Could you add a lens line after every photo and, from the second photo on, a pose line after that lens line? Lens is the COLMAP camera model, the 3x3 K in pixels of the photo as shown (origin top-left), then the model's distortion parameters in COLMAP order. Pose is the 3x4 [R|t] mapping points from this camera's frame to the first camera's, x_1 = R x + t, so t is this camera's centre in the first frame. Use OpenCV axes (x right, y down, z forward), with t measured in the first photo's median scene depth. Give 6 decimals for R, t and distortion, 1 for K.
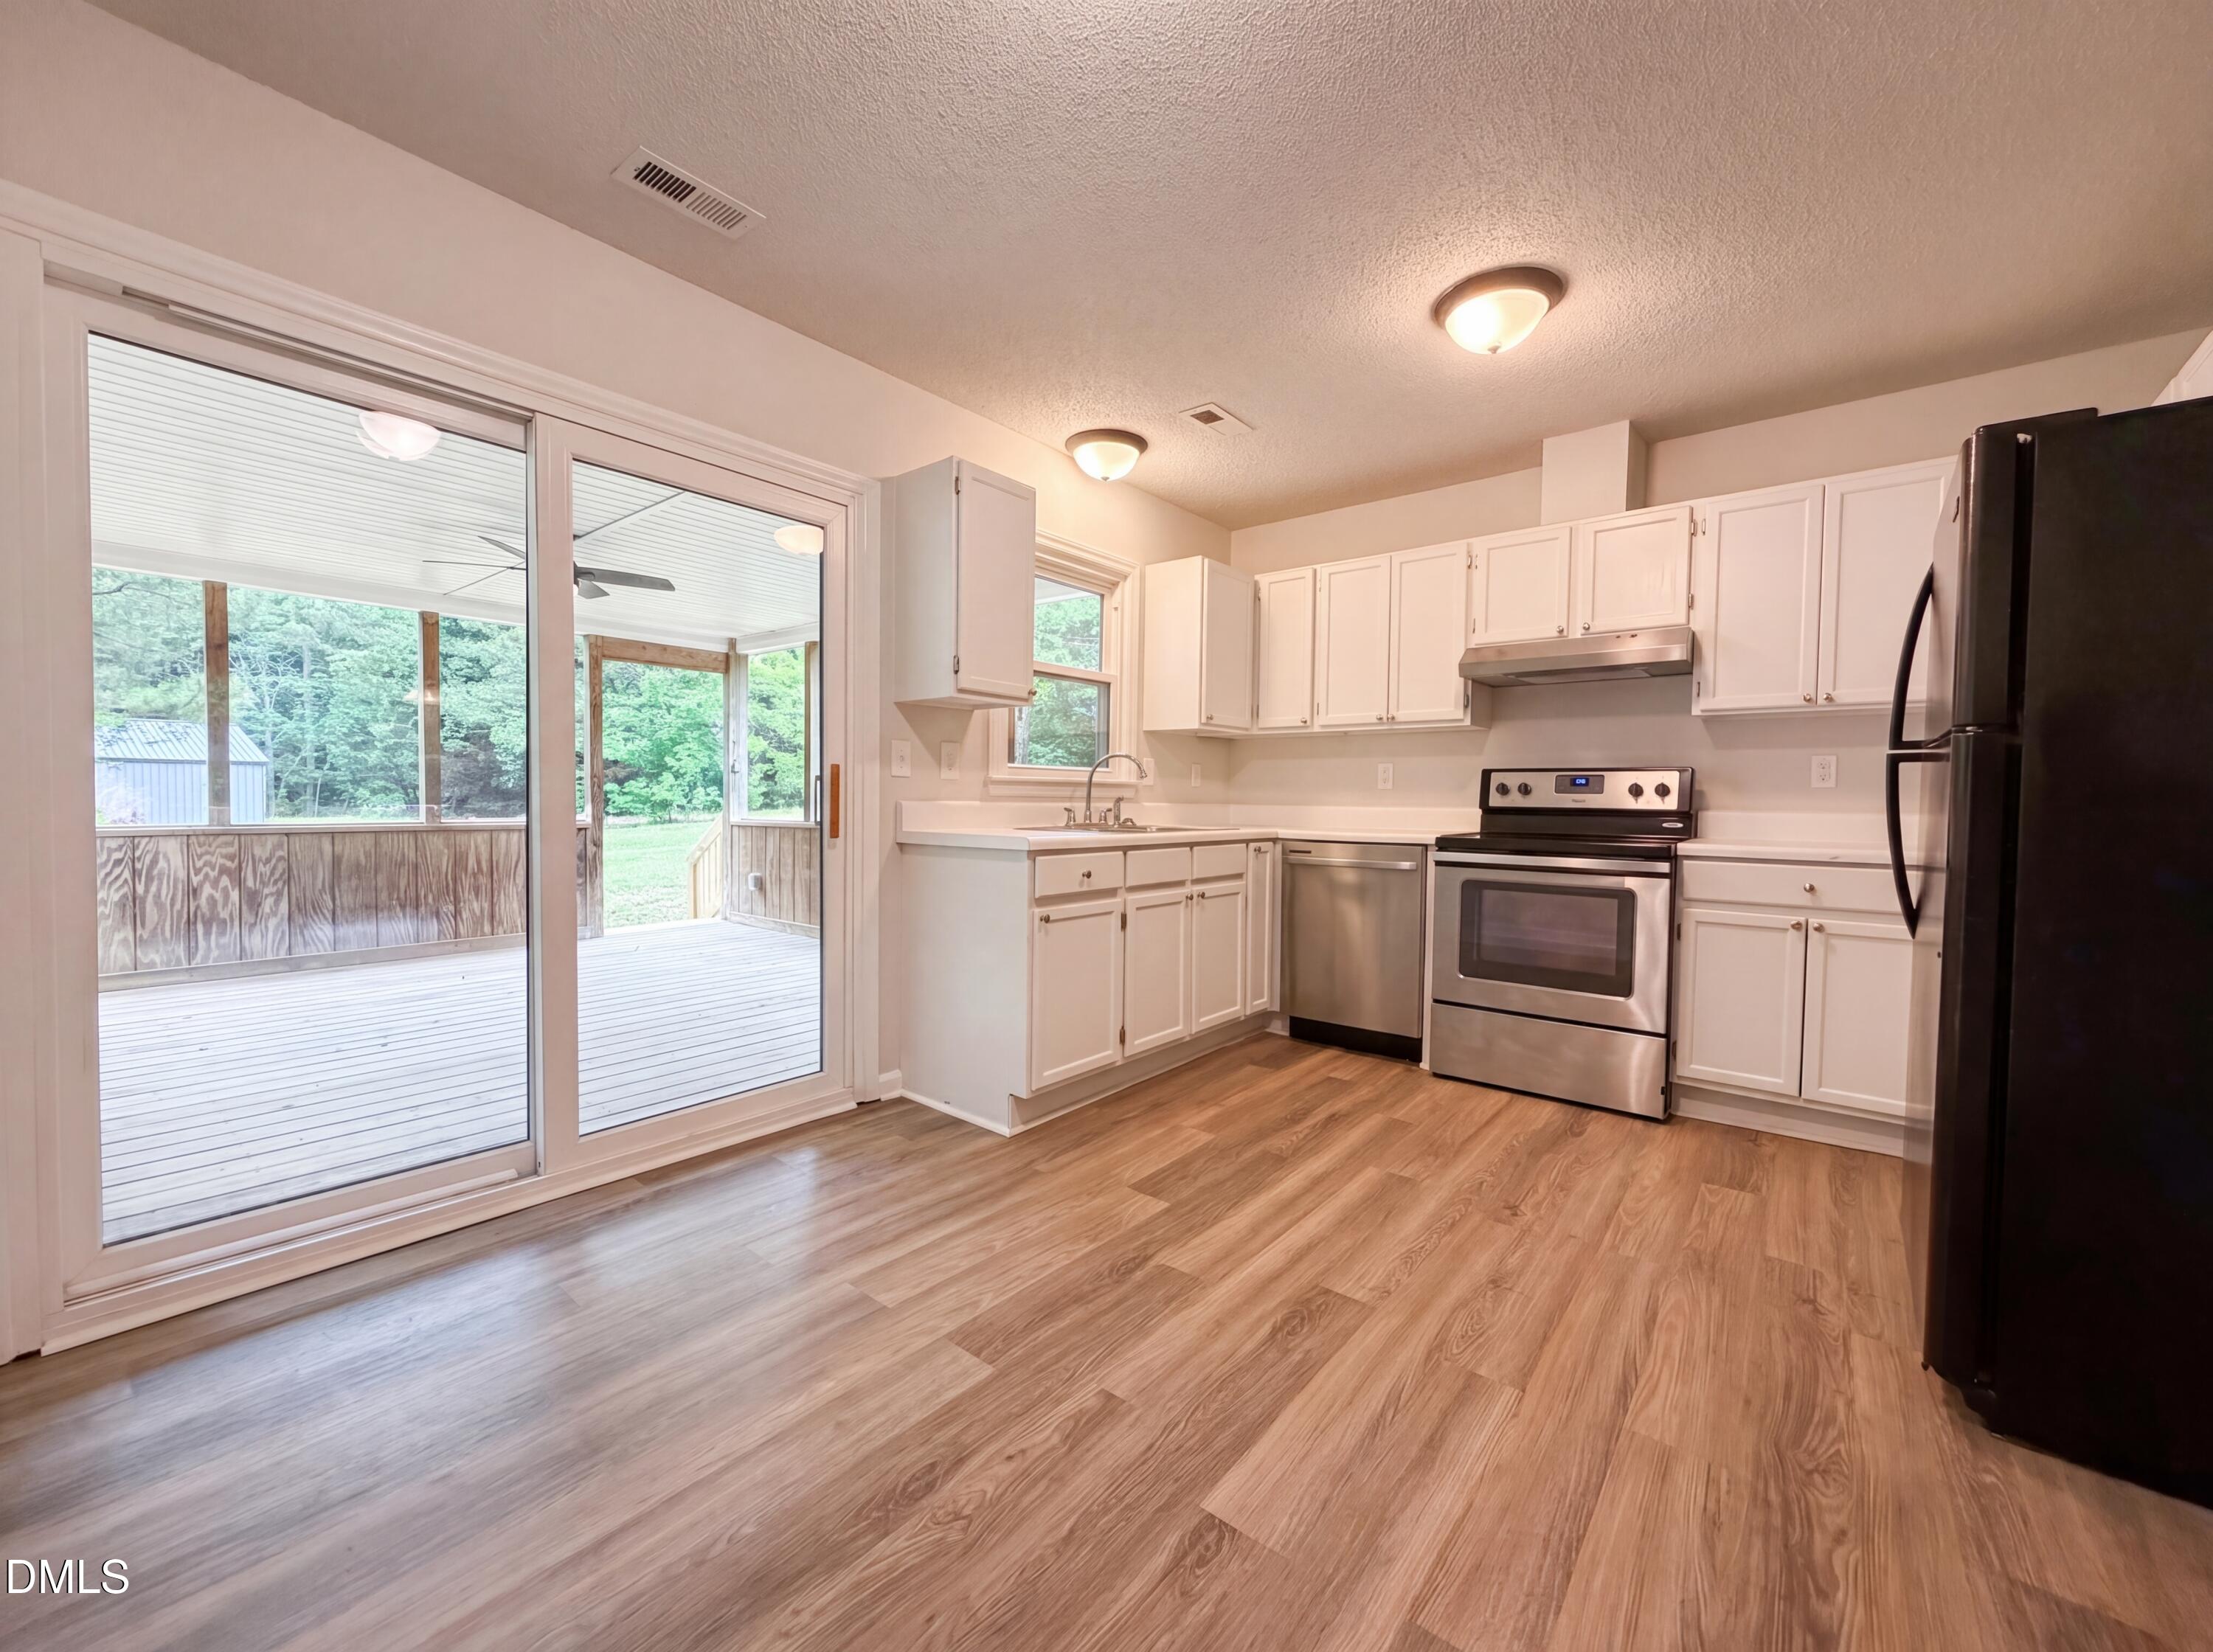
lens RADIAL K [[884.4, 0, 1106.5], [0, 884.4, 826.0], [0, 0, 1]] dist [0.000026, 0.000195]
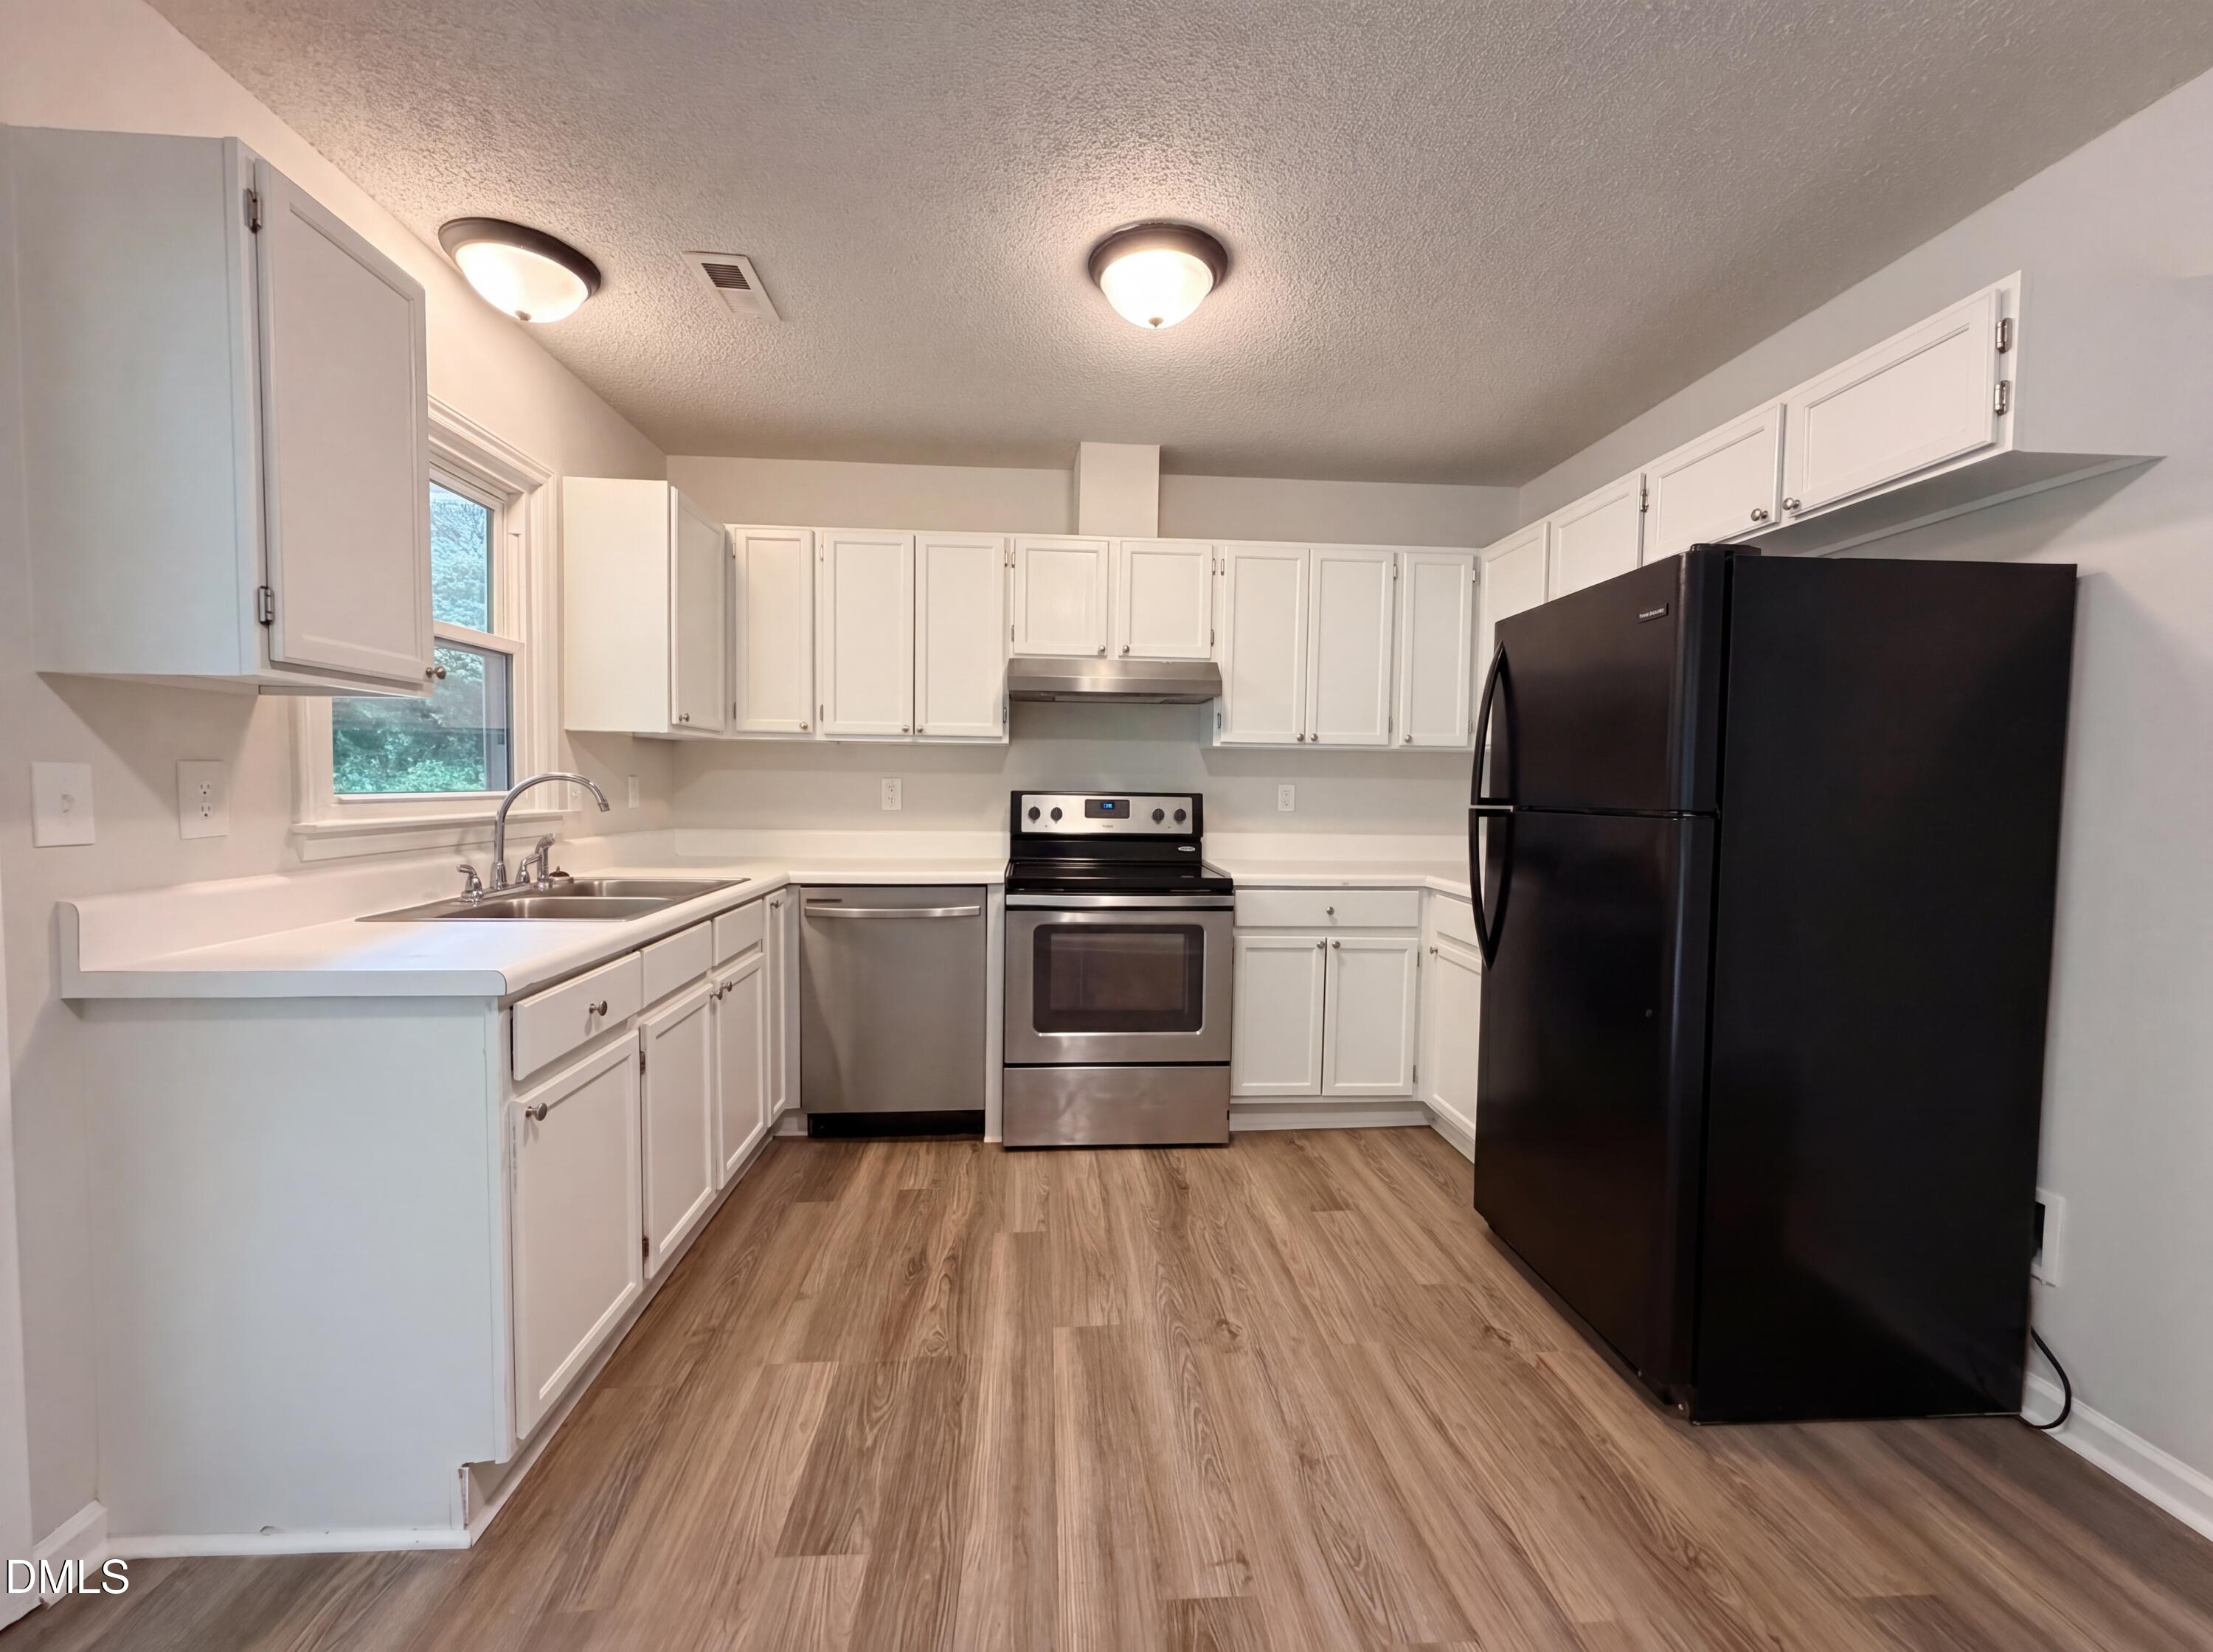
lens RADIAL K [[884.4, 0, 1106.5], [0, 884.4, 826.0], [0, 0, 1]] dist [0.000026, 0.000195]
pose [[0.729744, -0.034995, 0.682825, -0.142328], [0.016678, 0.999303, 0.033390, -0.064244], [-0.683517, -0.012978, 0.729819, 0.302636]]
